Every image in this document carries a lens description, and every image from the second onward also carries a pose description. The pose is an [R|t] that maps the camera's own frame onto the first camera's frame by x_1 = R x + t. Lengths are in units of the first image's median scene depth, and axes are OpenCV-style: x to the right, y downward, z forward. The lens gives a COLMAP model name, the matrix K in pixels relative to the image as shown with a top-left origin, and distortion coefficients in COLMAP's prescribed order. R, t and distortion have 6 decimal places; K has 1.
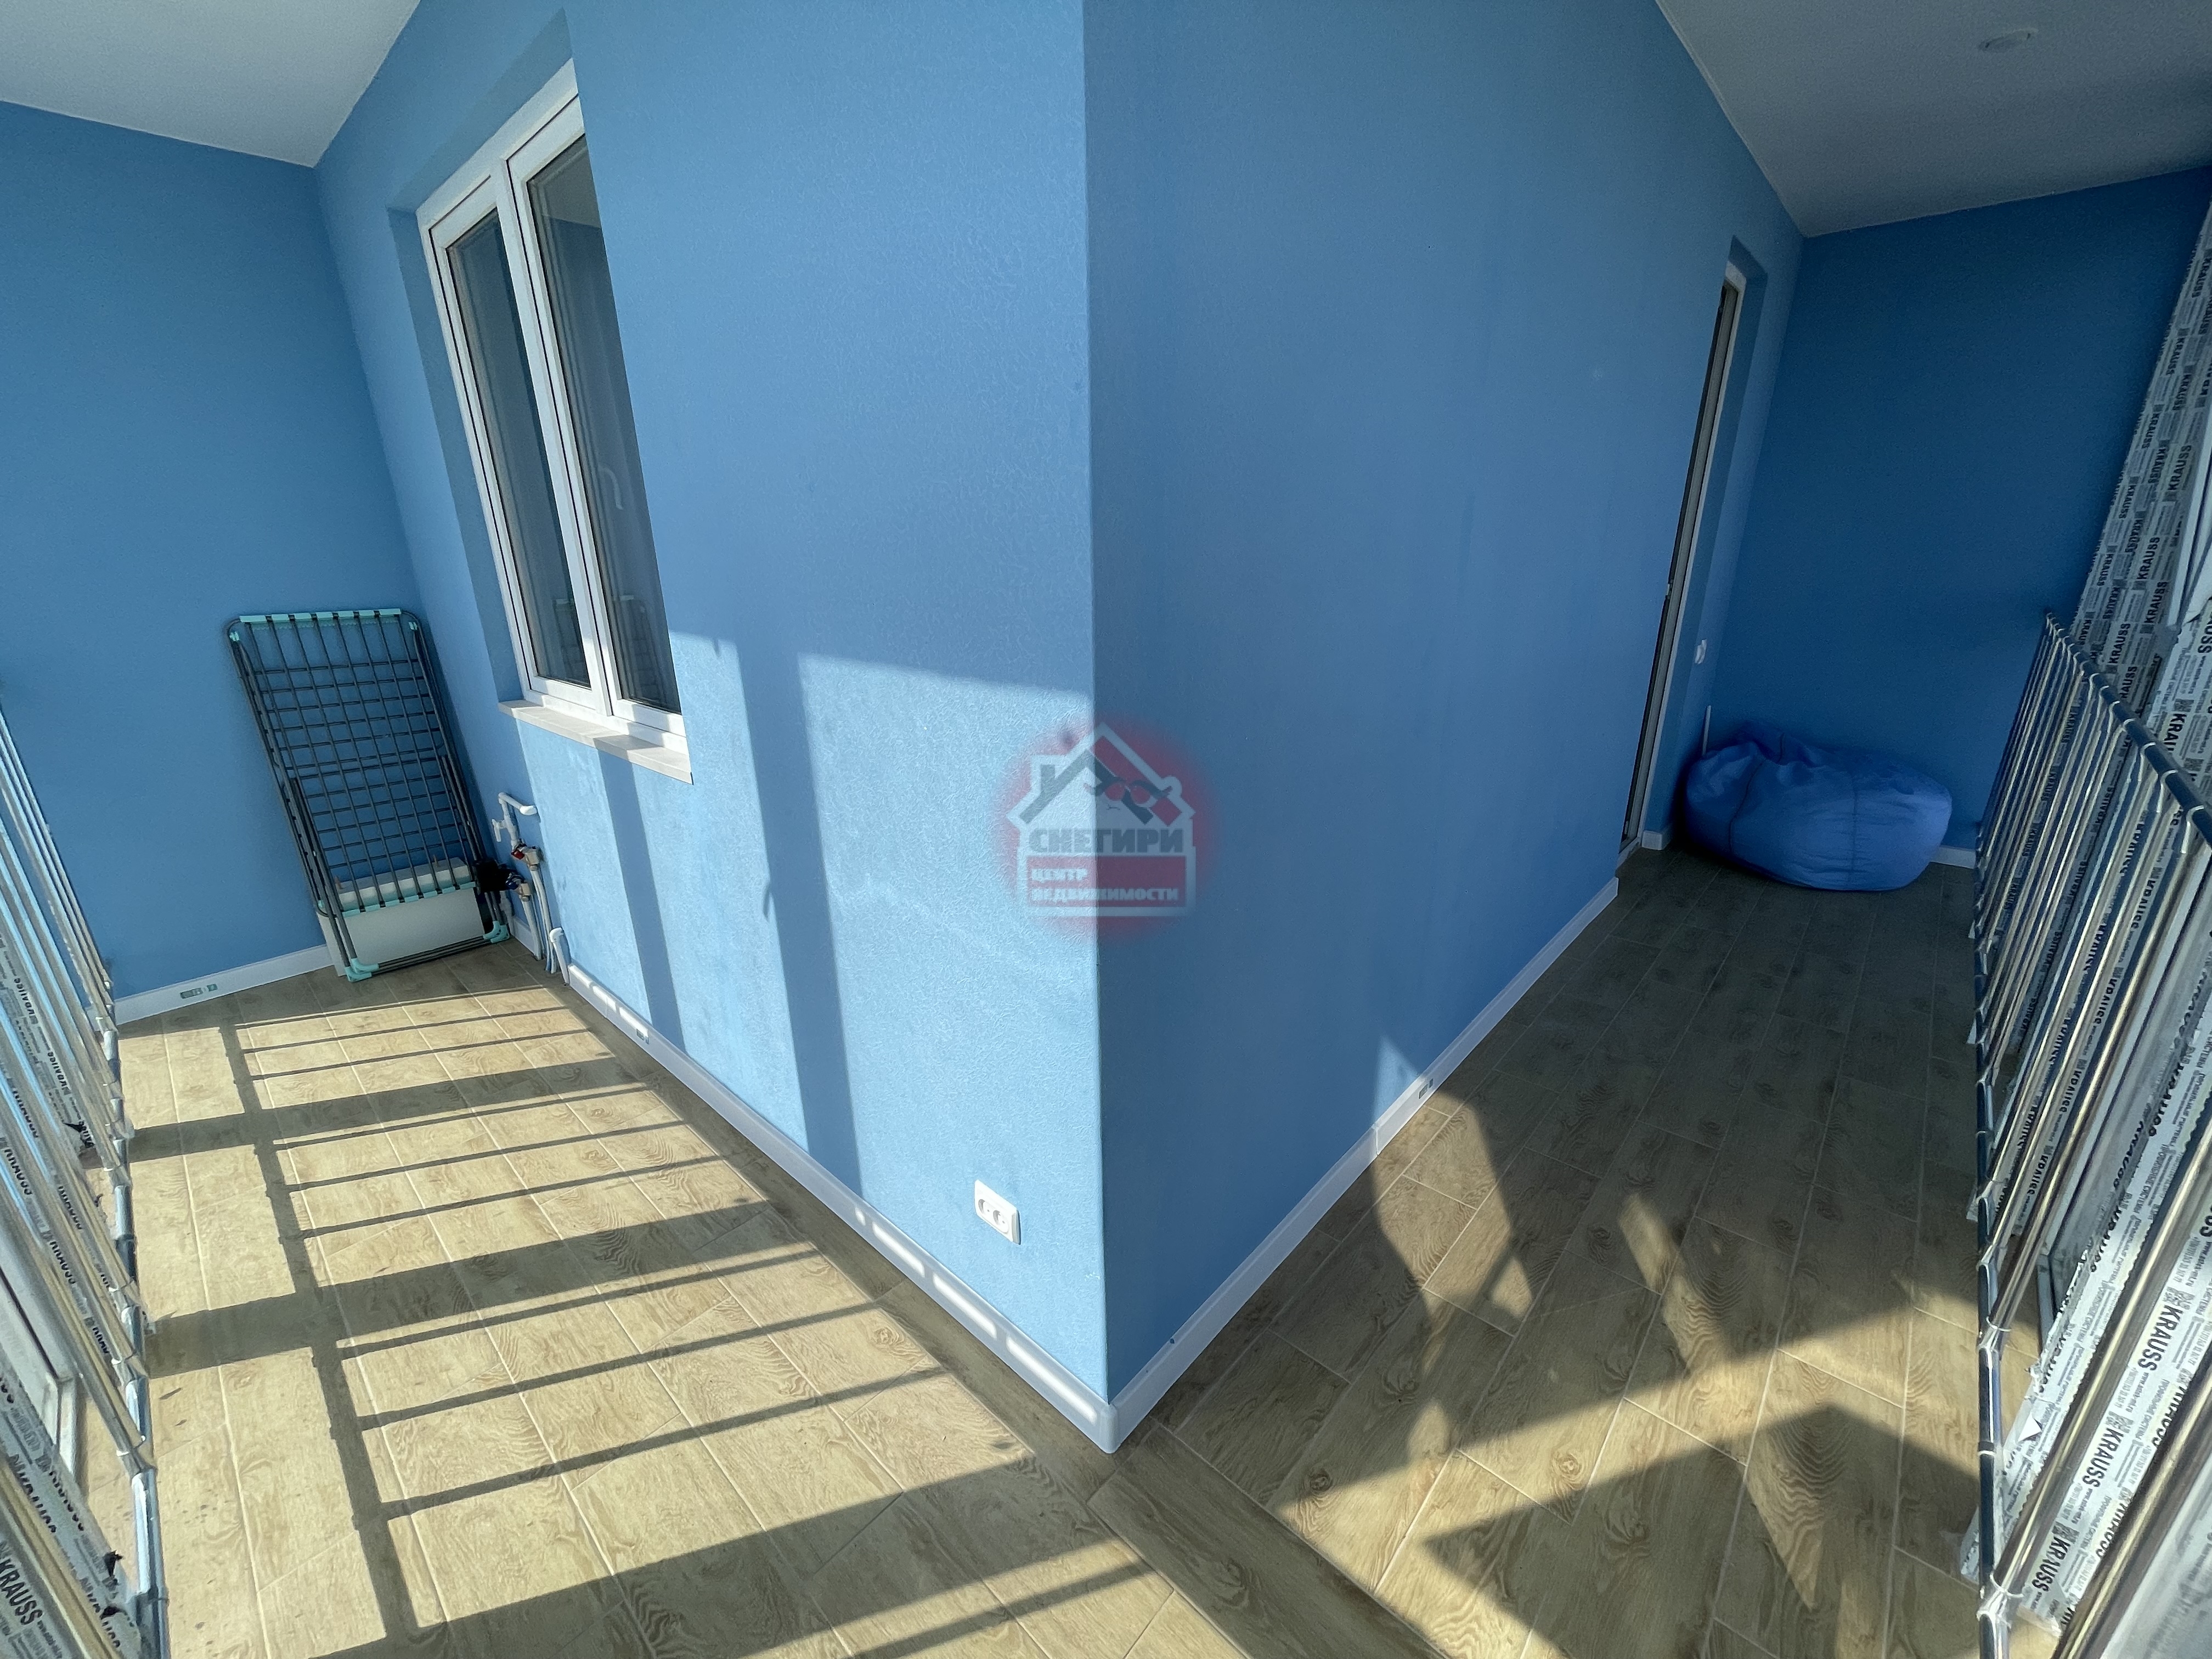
lens RADIAL K [[885.4, 0, 1113.3], [0, 885.4, 836.1], [0, 0, 1]] dist [0.011181, -0.004039]
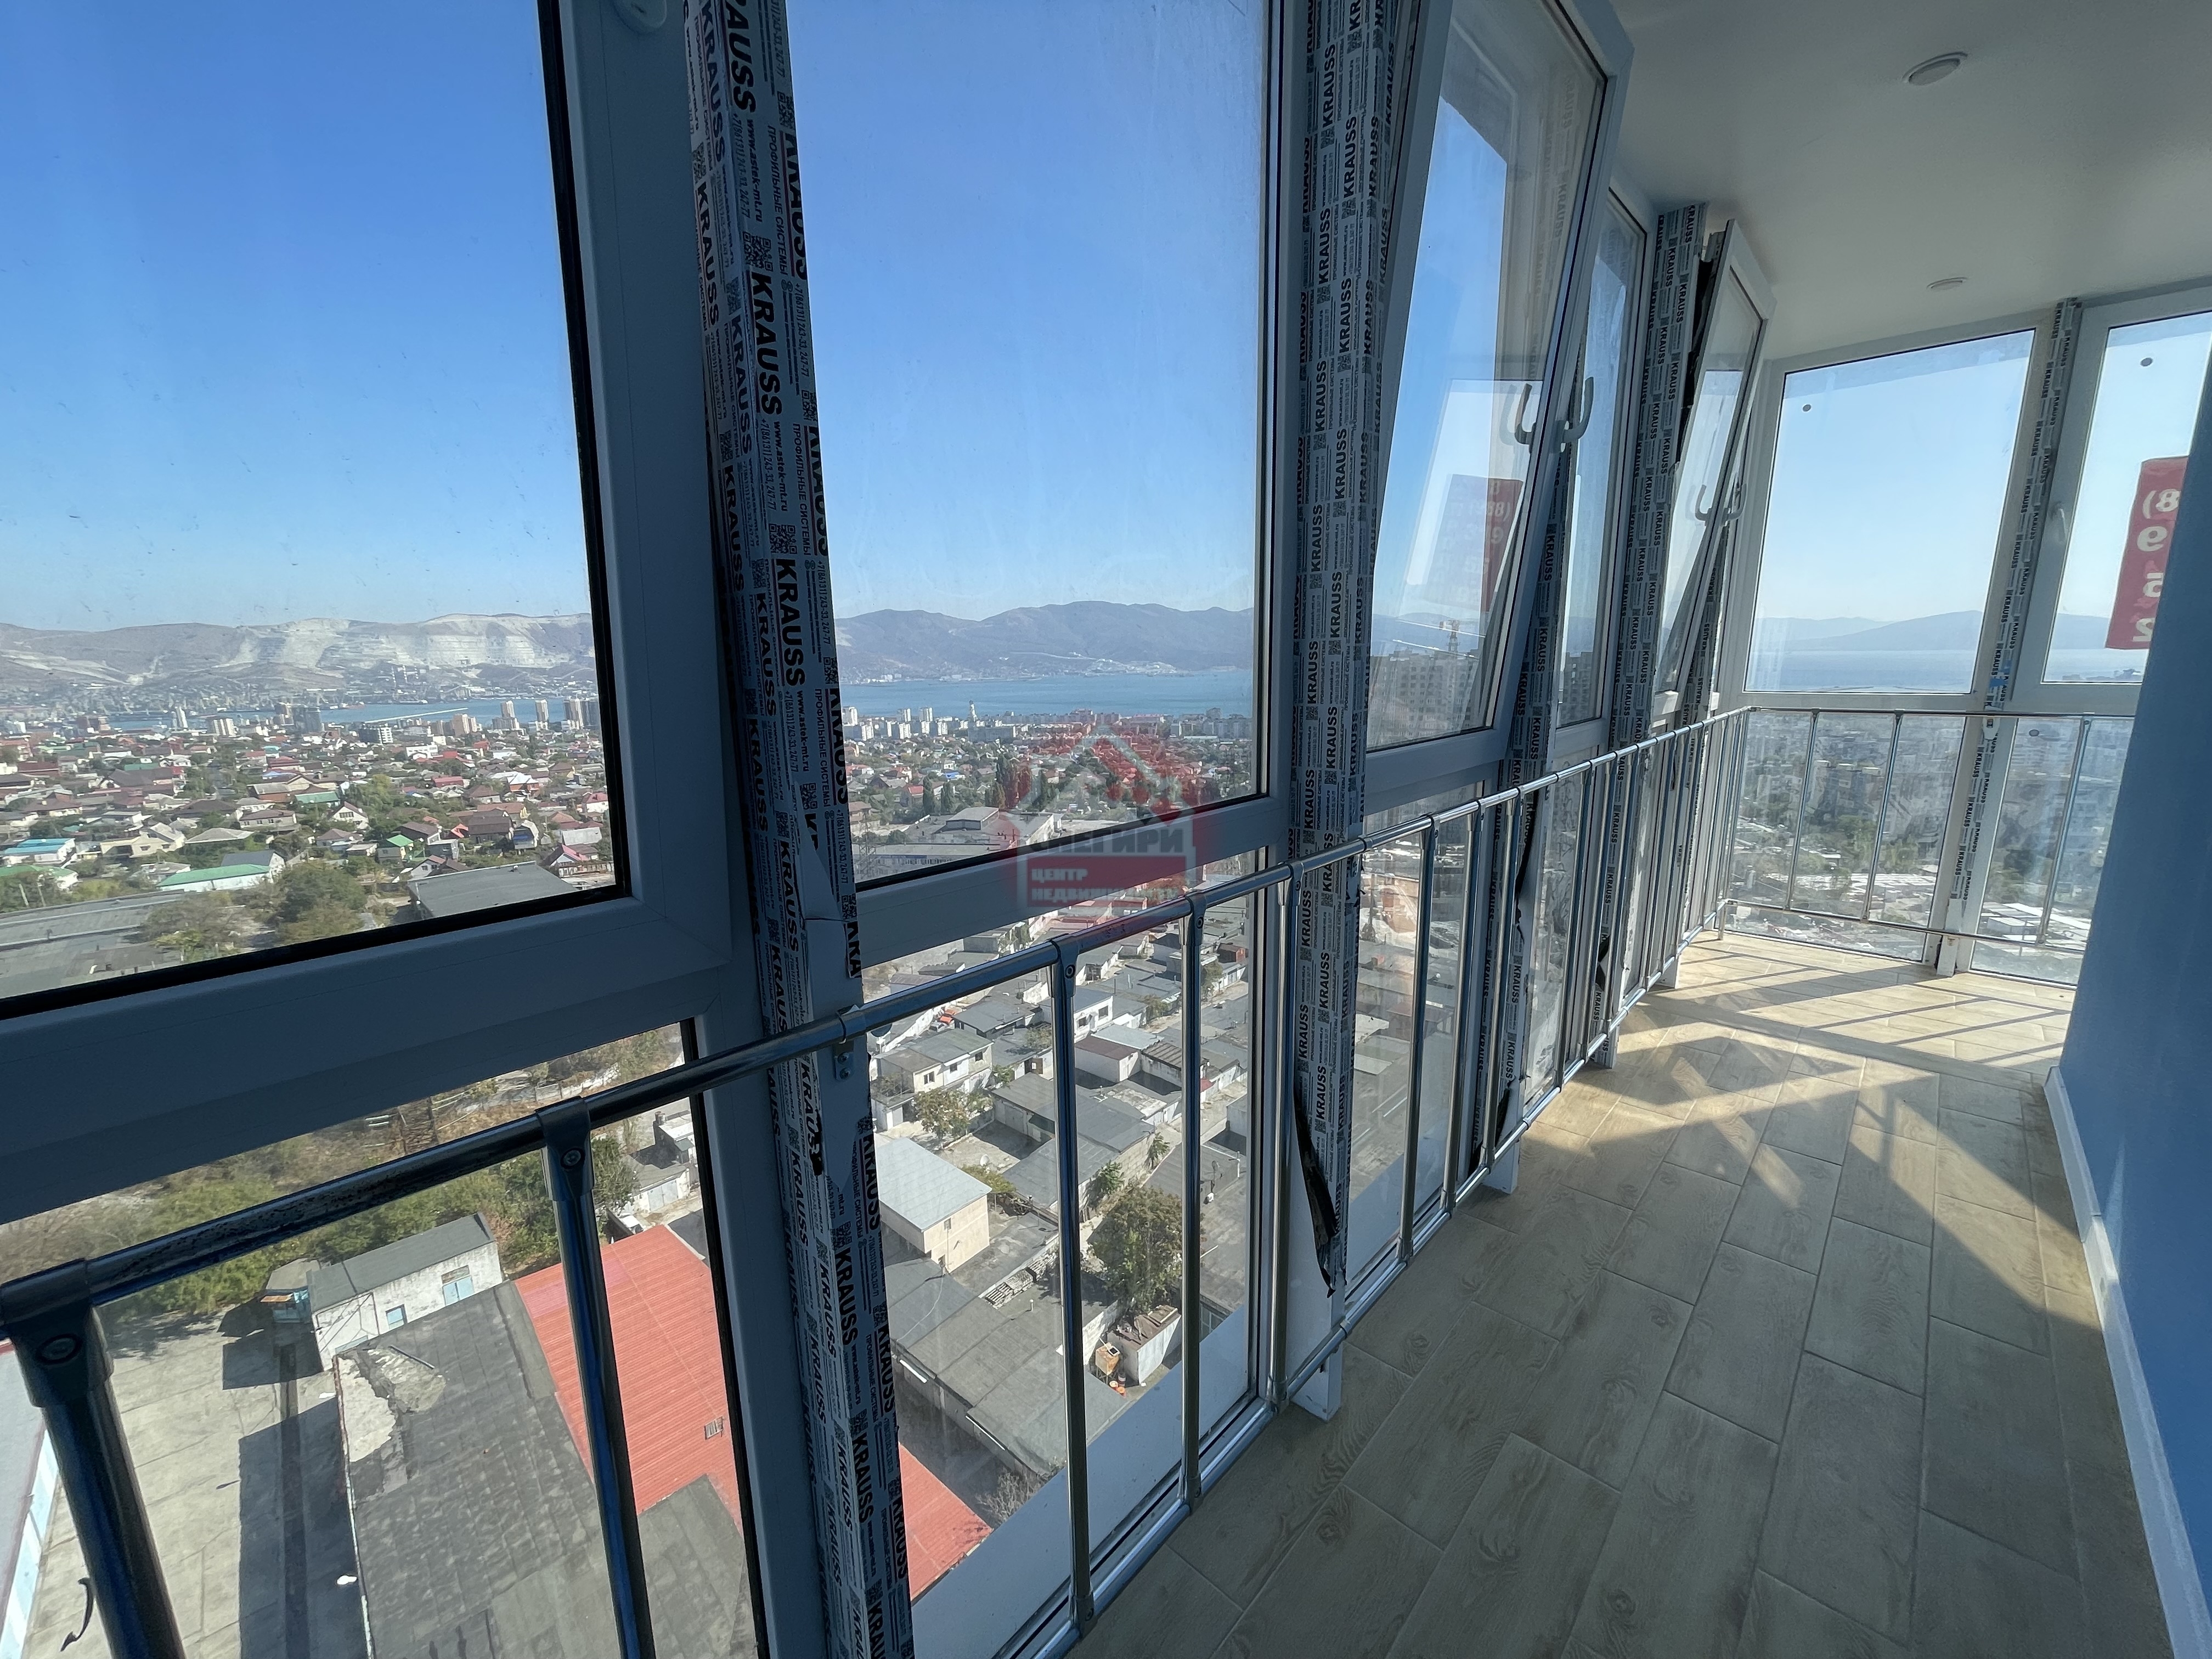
lens RADIAL K [[885.4, 0, 1113.3], [0, 885.4, 836.1], [0, 0, 1]] dist [0.011181, -0.004039]
pose [[-0.999647, 0.024183, 0.011006, 1.723684], [0.026443, 0.865016, 0.501048, -0.704151], [0.002597, 0.501162, -0.865350, 2.098601]]
